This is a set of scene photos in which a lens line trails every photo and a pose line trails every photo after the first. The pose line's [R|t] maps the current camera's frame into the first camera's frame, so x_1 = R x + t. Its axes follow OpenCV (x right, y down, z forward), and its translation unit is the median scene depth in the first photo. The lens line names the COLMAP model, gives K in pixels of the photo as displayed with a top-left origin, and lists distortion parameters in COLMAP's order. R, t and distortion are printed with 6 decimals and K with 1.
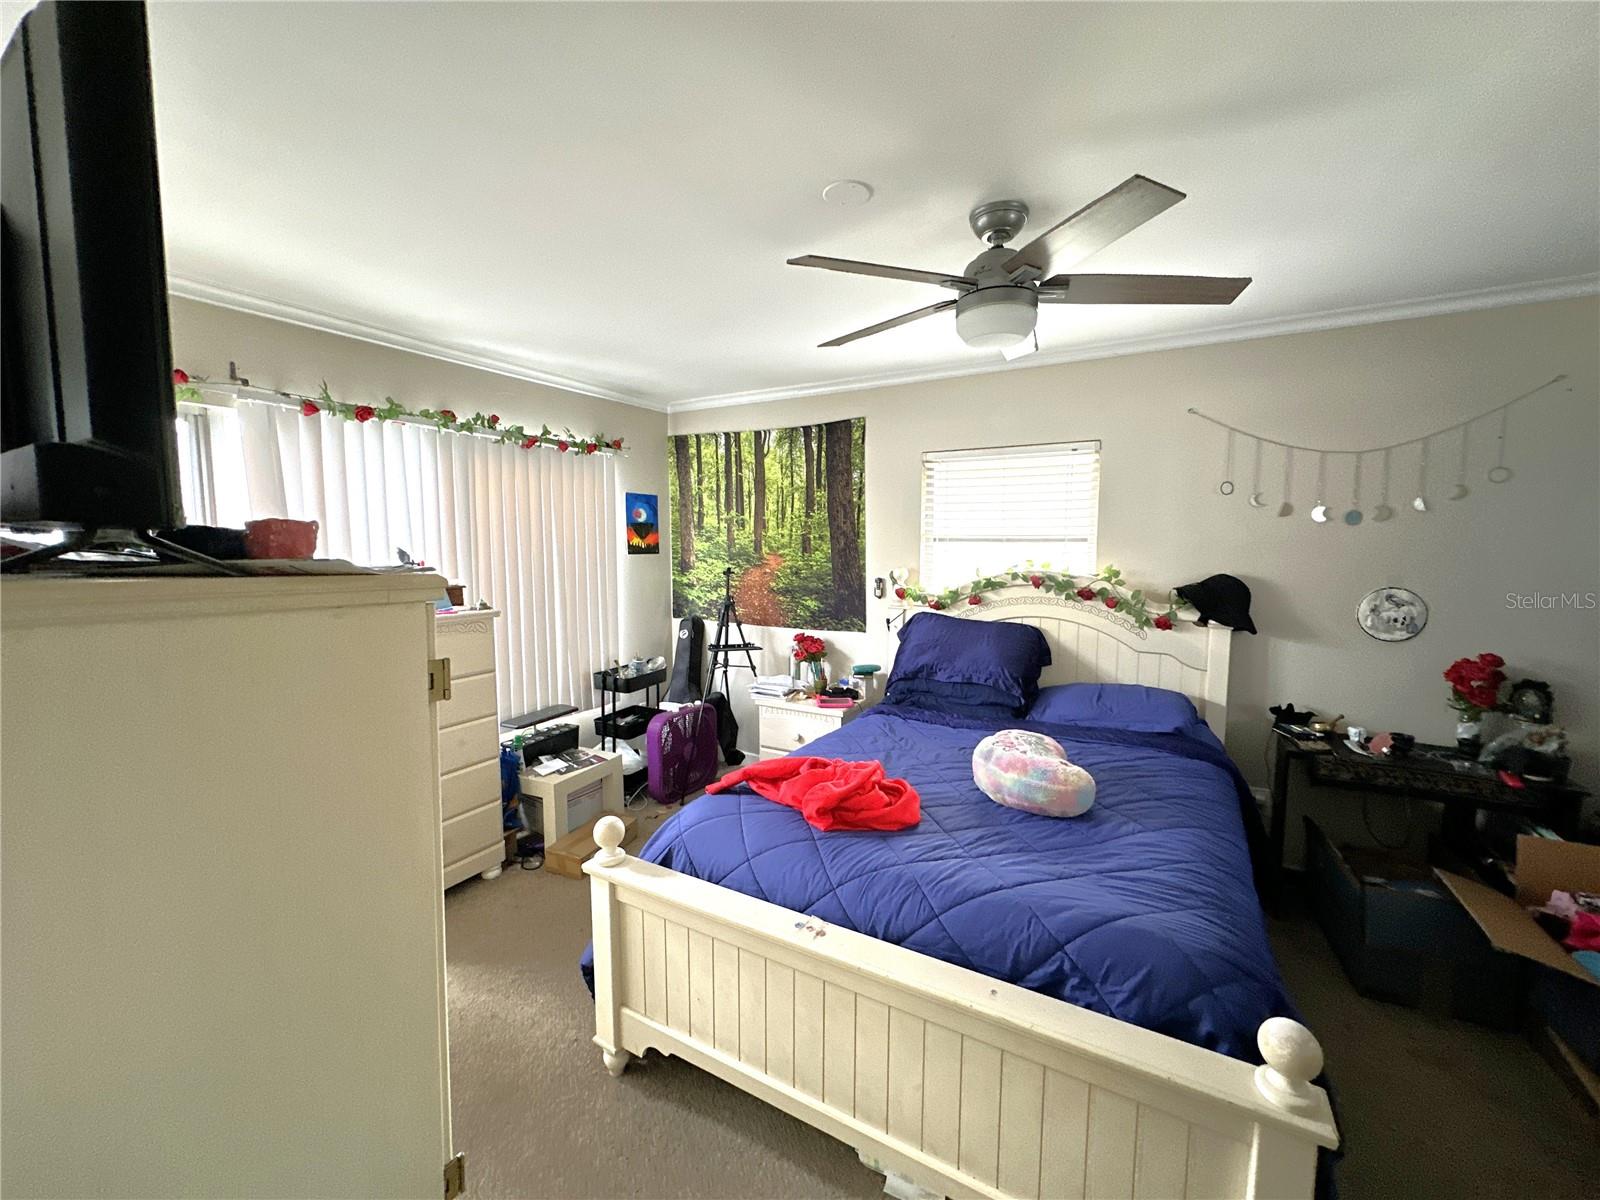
lens RADIAL K [[640.1, 0, 799.3], [0, 640.1, 600.0], [0, 0, 1]] dist [-0.003073, 0.000705]
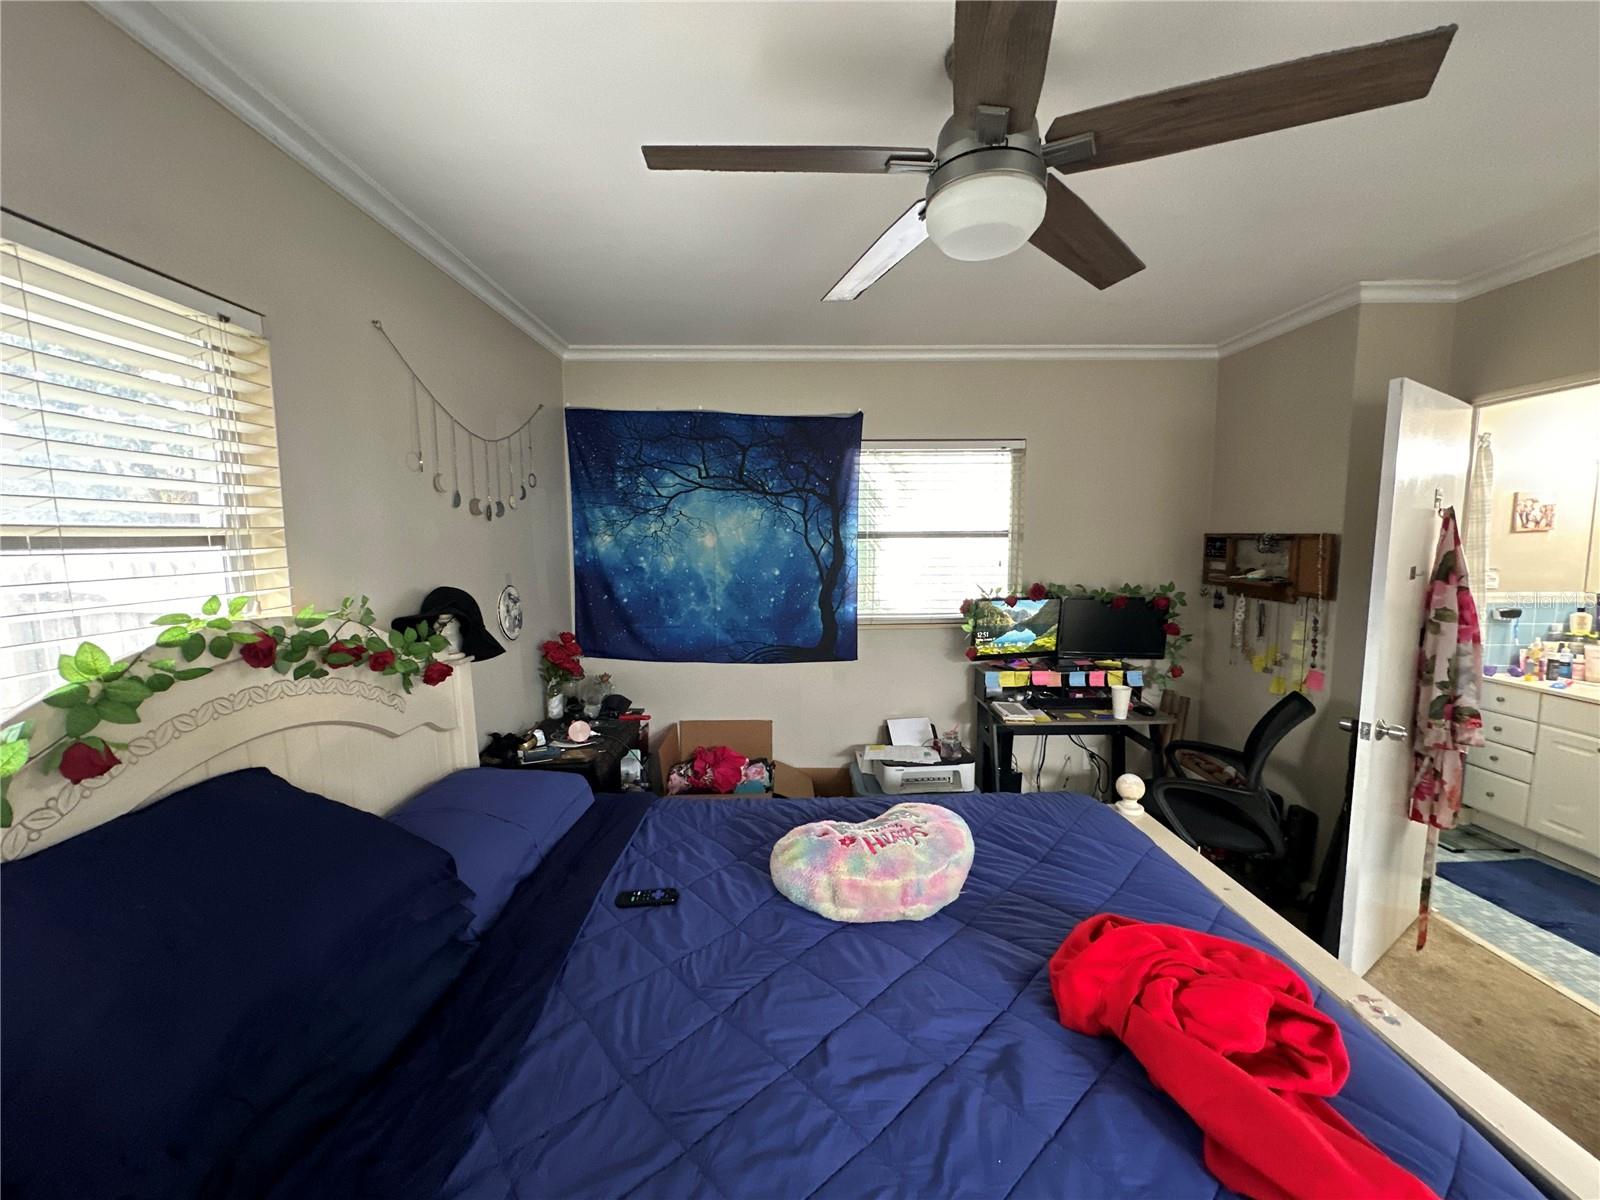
lens RADIAL K [[640.1, 0, 799.3], [0, 640.1, 600.0], [0, 0, 1]] dist [-0.003073, 0.000705]
pose [[-0.516434, -0.082081, 0.852384, -0.119352], [0.080457, 0.986341, 0.143727, -0.087212], [-0.852539, 0.142806, -0.502776, 0.915508]]
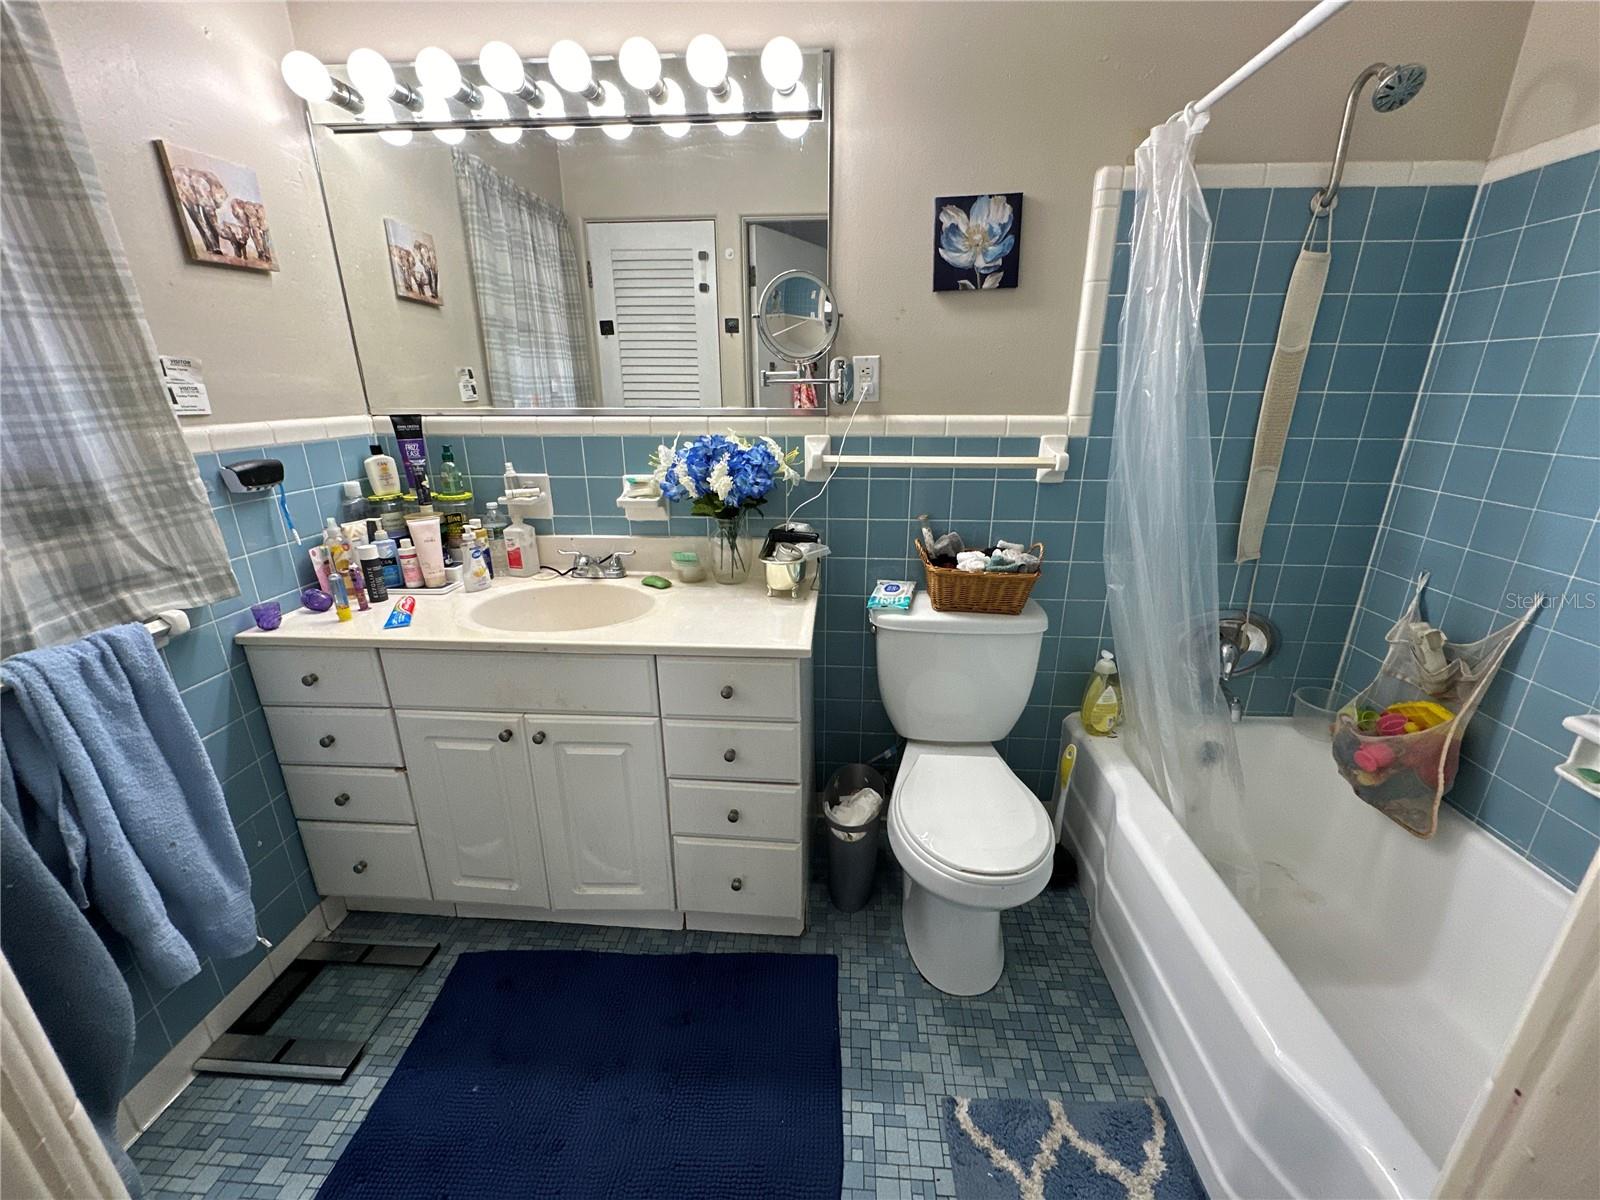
lens RADIAL K [[640.1, 0, 799.3], [0, 640.1, 600.0], [0, 0, 1]] dist [-0.003073, 0.000705]
pose [[-0.891753, 0.145702, -0.428425, -0.052033], [-0.039782, 0.917841, 0.394950, -0.020538], [0.450771, 0.369241, -0.812691, 0.507745]]
